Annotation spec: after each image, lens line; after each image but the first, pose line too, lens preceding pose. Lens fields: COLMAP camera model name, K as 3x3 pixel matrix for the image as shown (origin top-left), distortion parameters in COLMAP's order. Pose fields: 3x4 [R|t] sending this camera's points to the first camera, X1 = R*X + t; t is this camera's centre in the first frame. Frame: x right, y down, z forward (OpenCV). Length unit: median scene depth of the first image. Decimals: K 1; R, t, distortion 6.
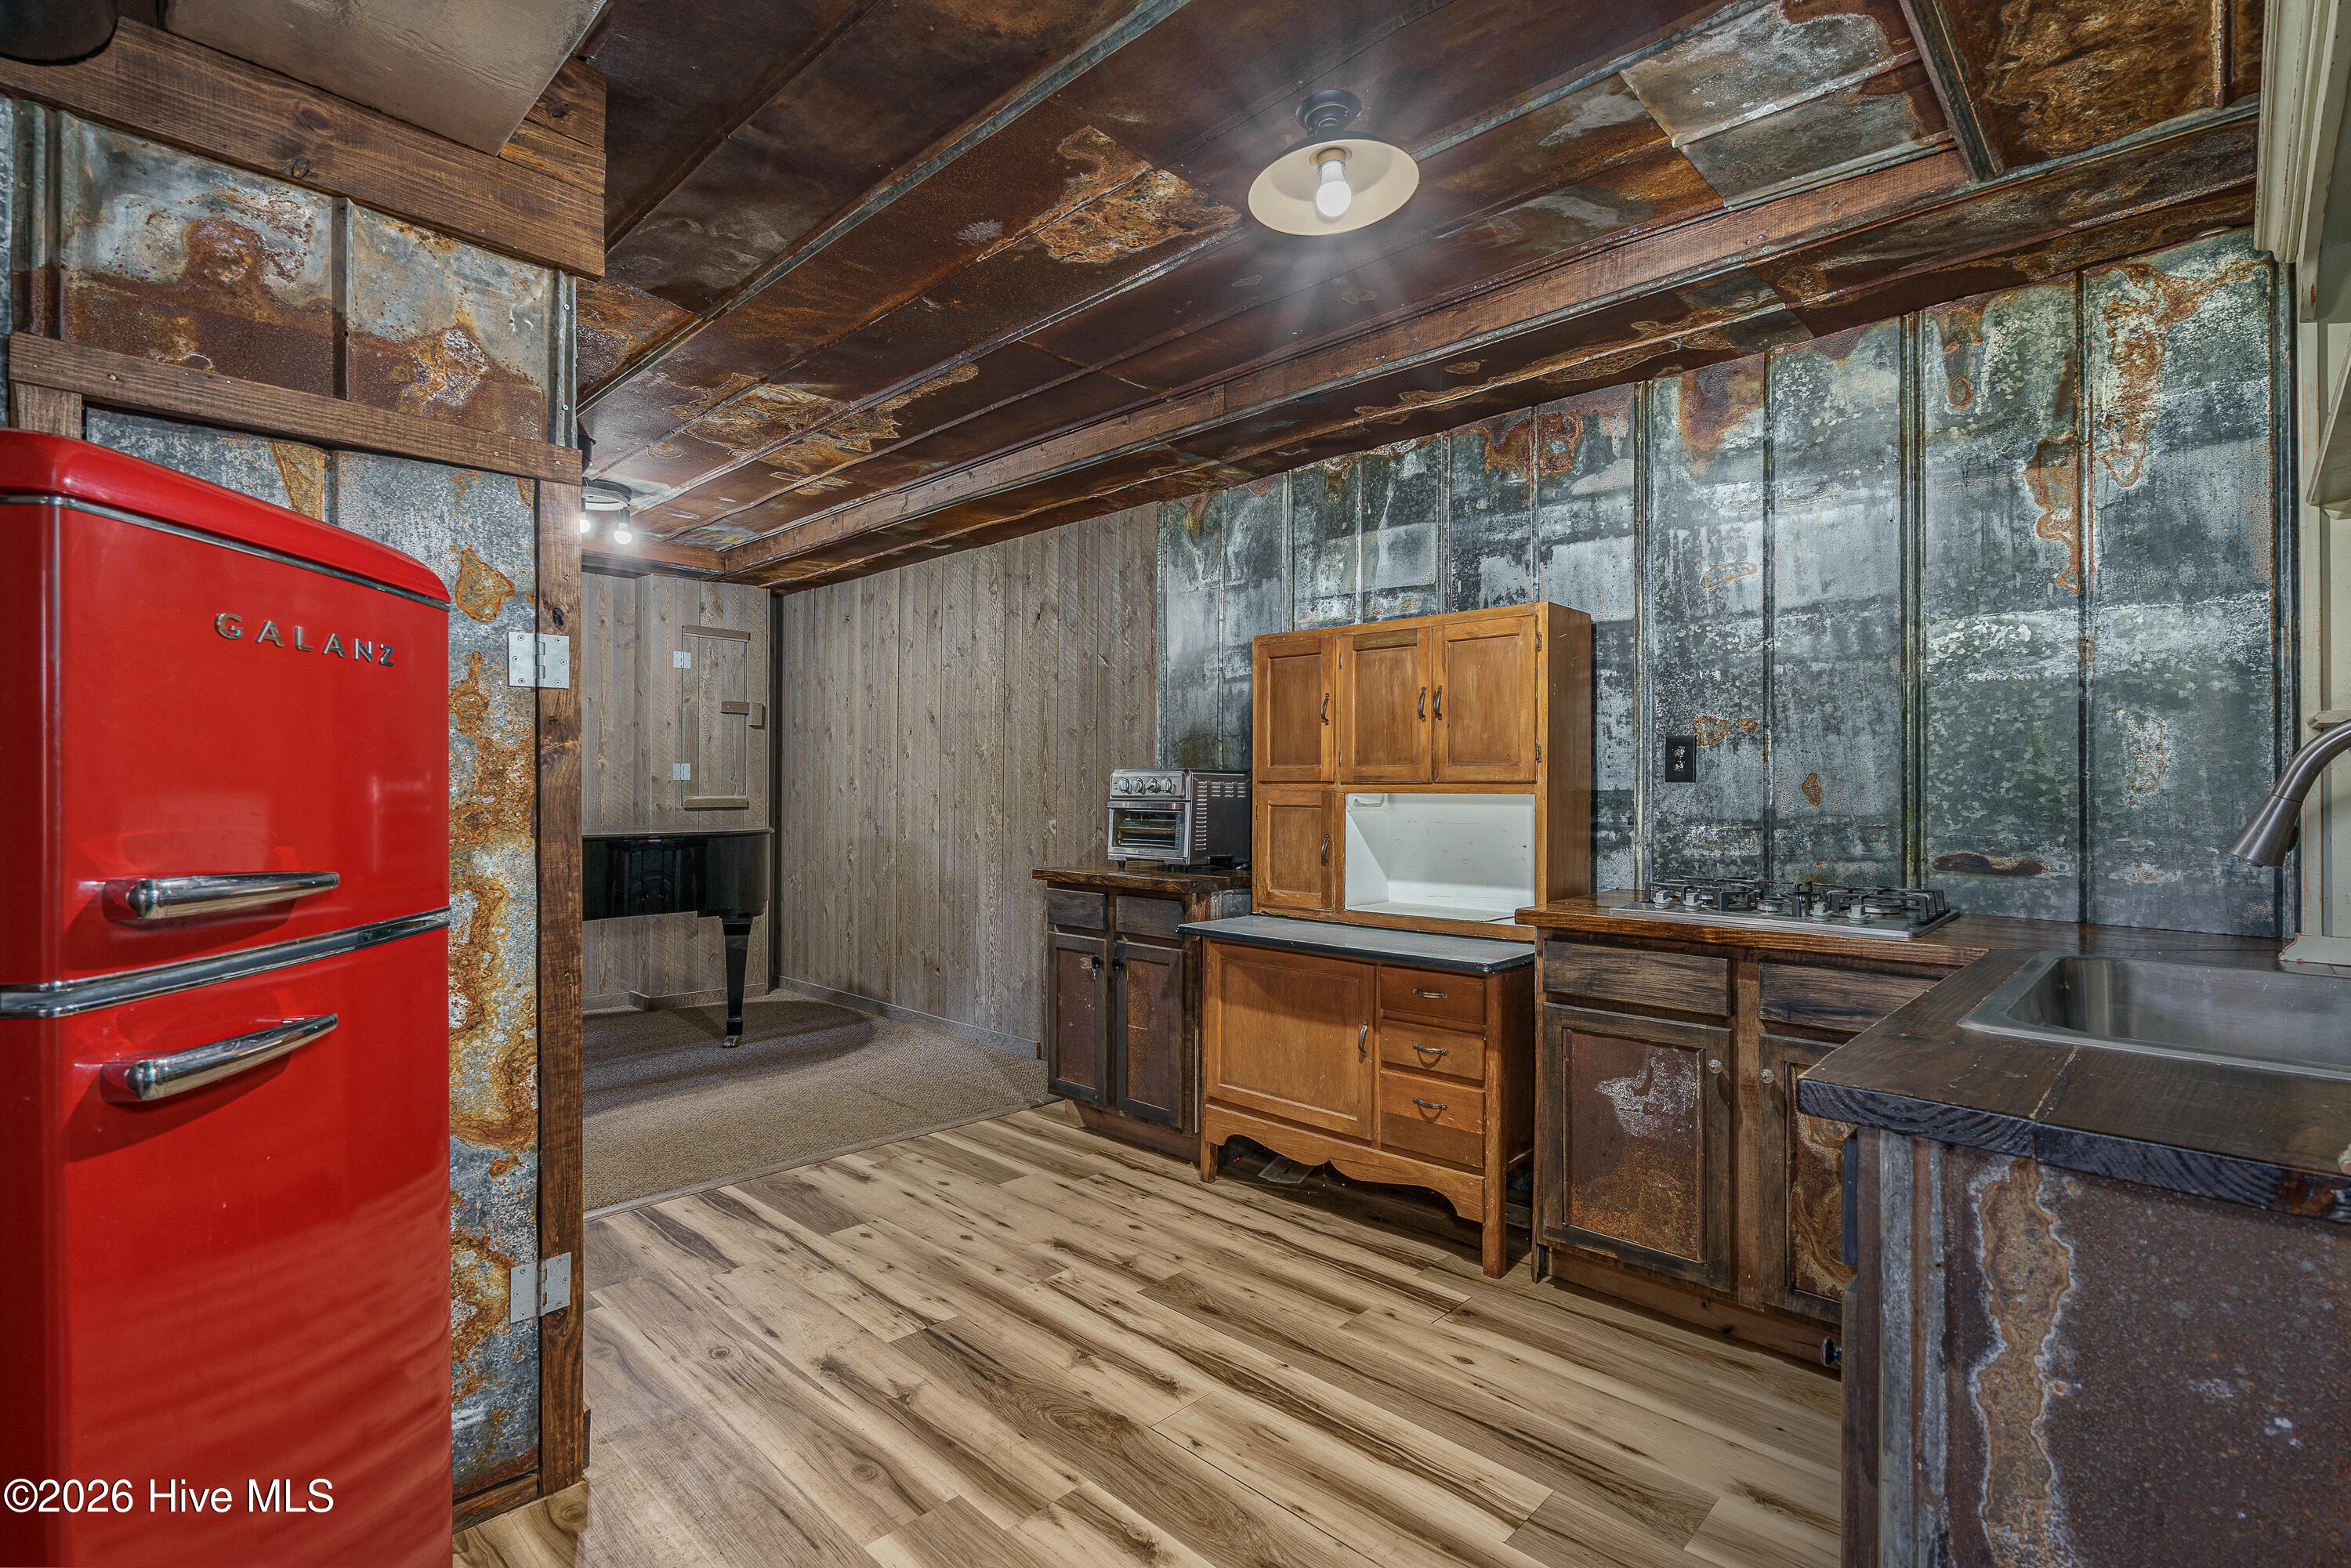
lens RADIAL K [[1095.9, 0, 1164.3], [0, 1095.9, 776.6], [0, 0, 1]] dist [-0.005150, 0.000695]
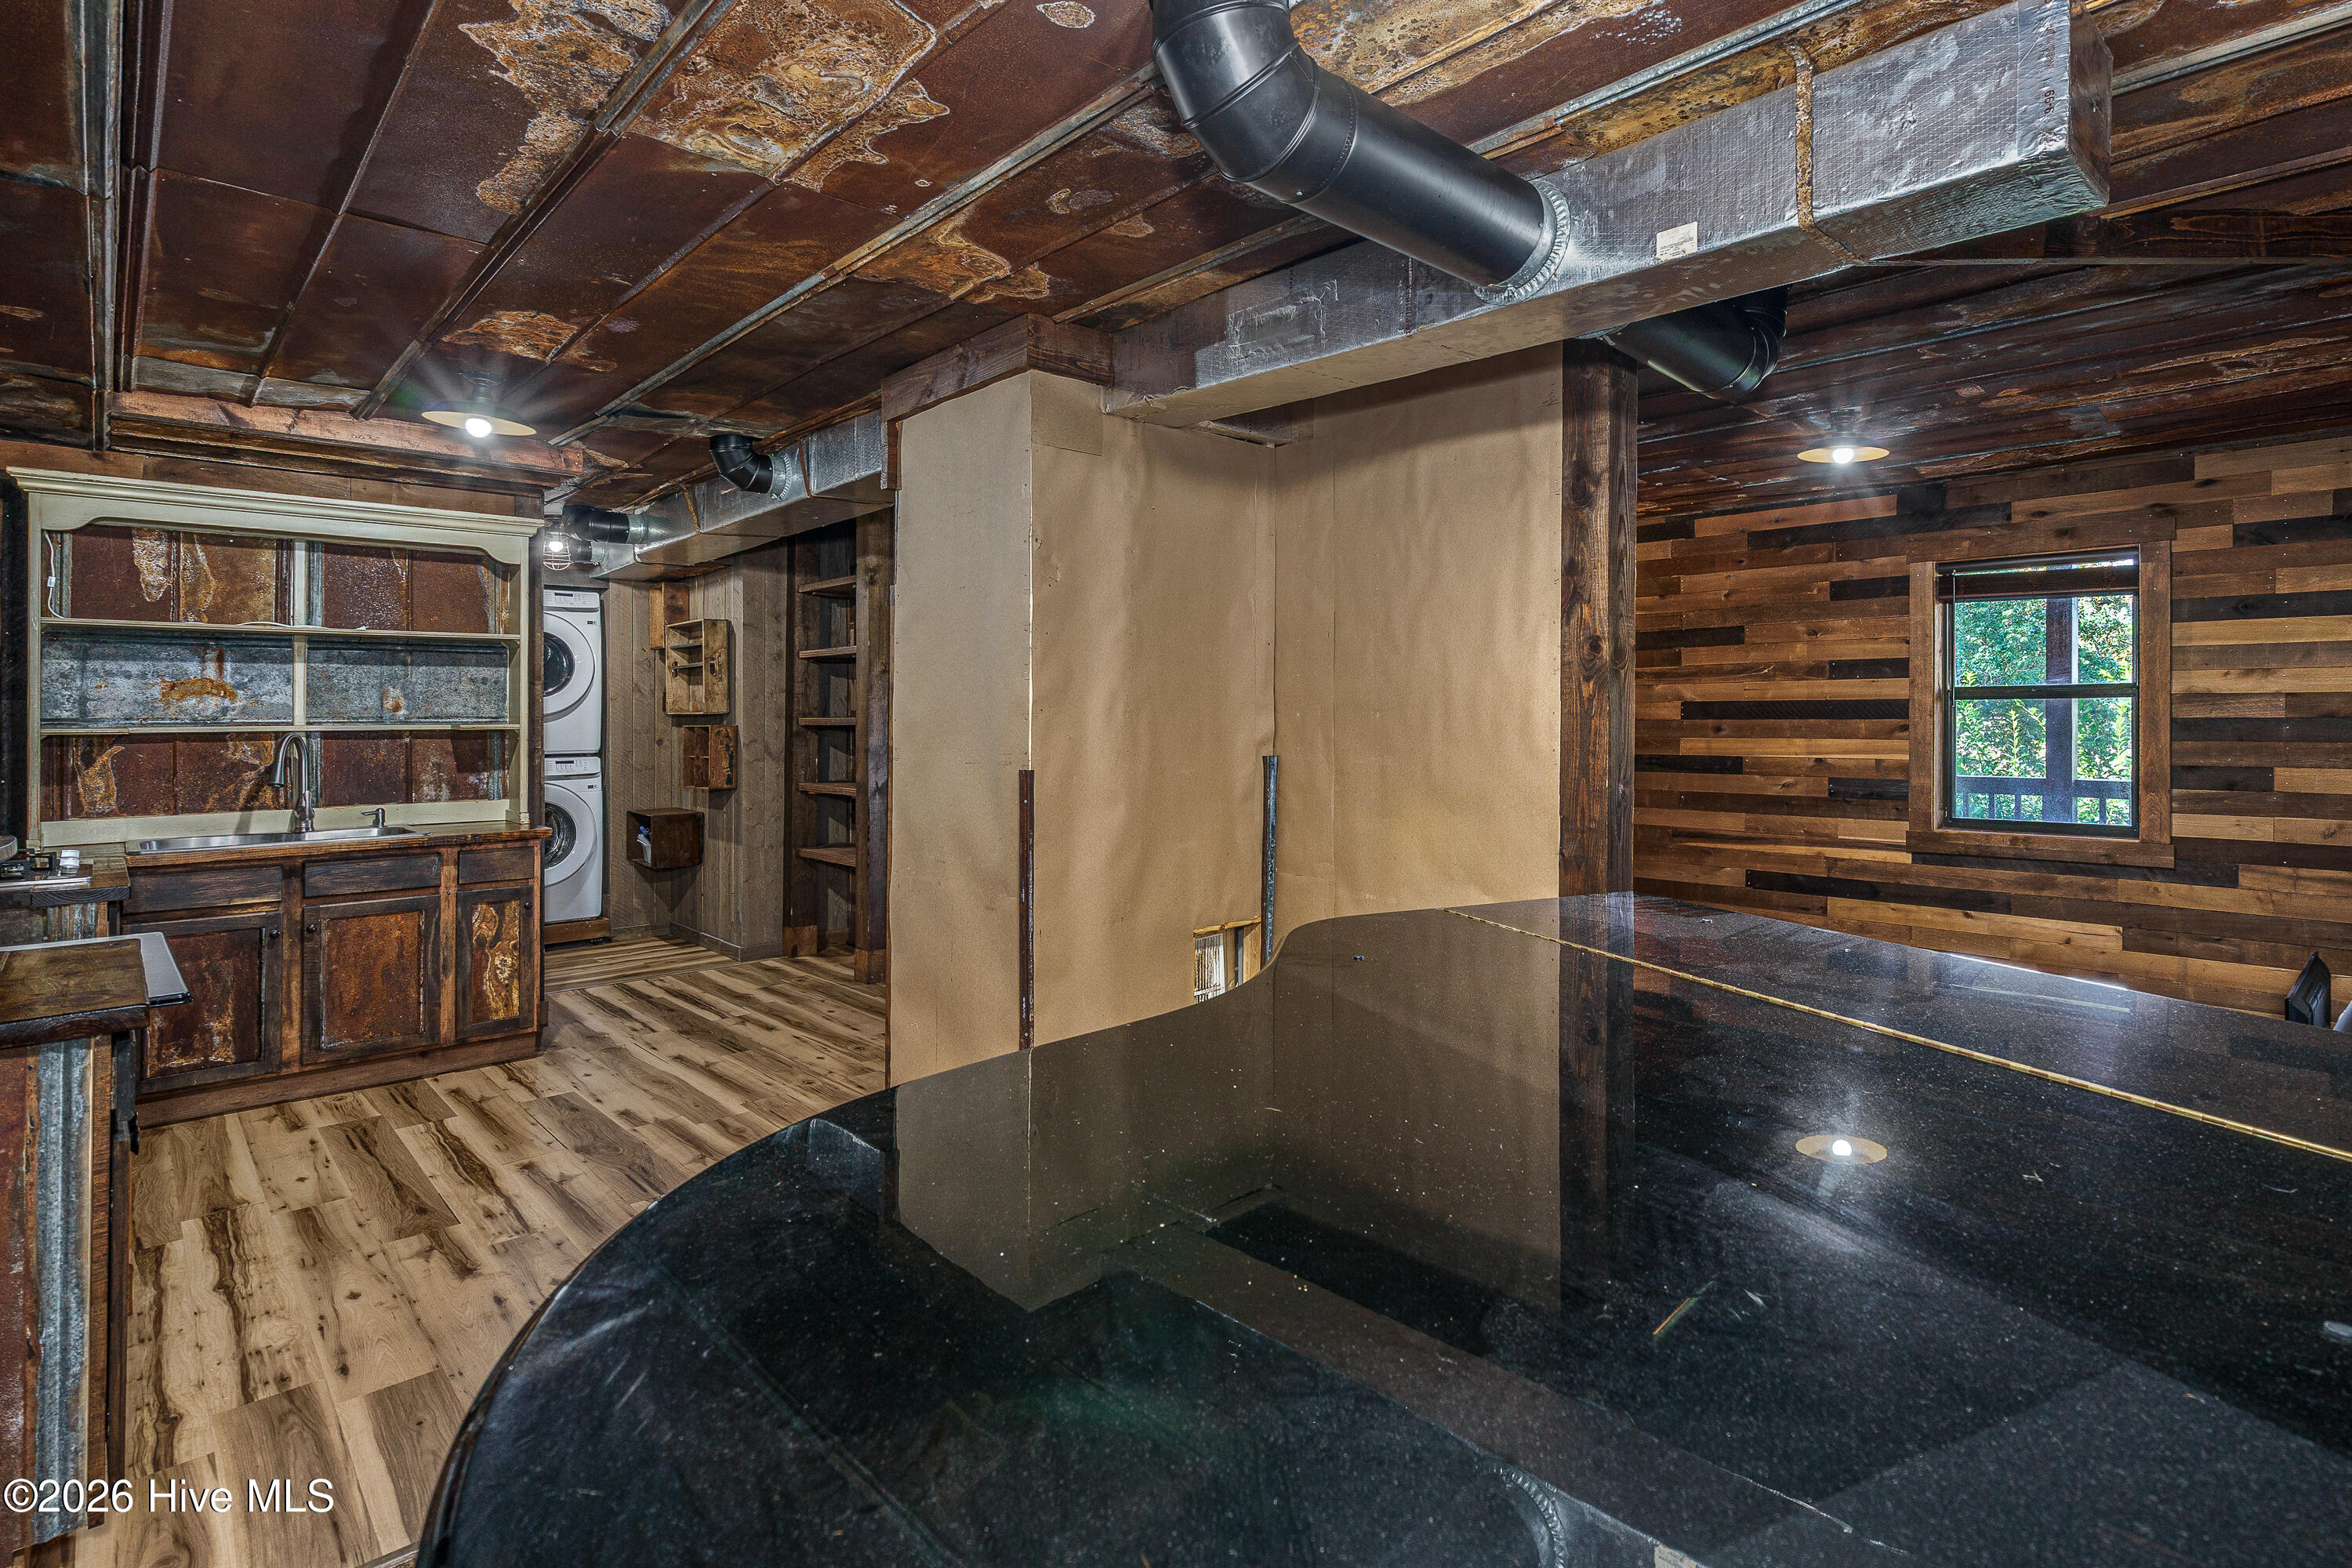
lens RADIAL K [[1096.4, 0, 1175.0], [0, 1096.4, 686.0], [0, 0, 1]] dist [-0.005150, 0.000695]
pose [[-0.998424, -0.001207, 0.056113, -0.824264], [-0.003264, 0.999325, -0.036578, -0.049050], [-0.056031, -0.036704, -0.997754, 2.096258]]
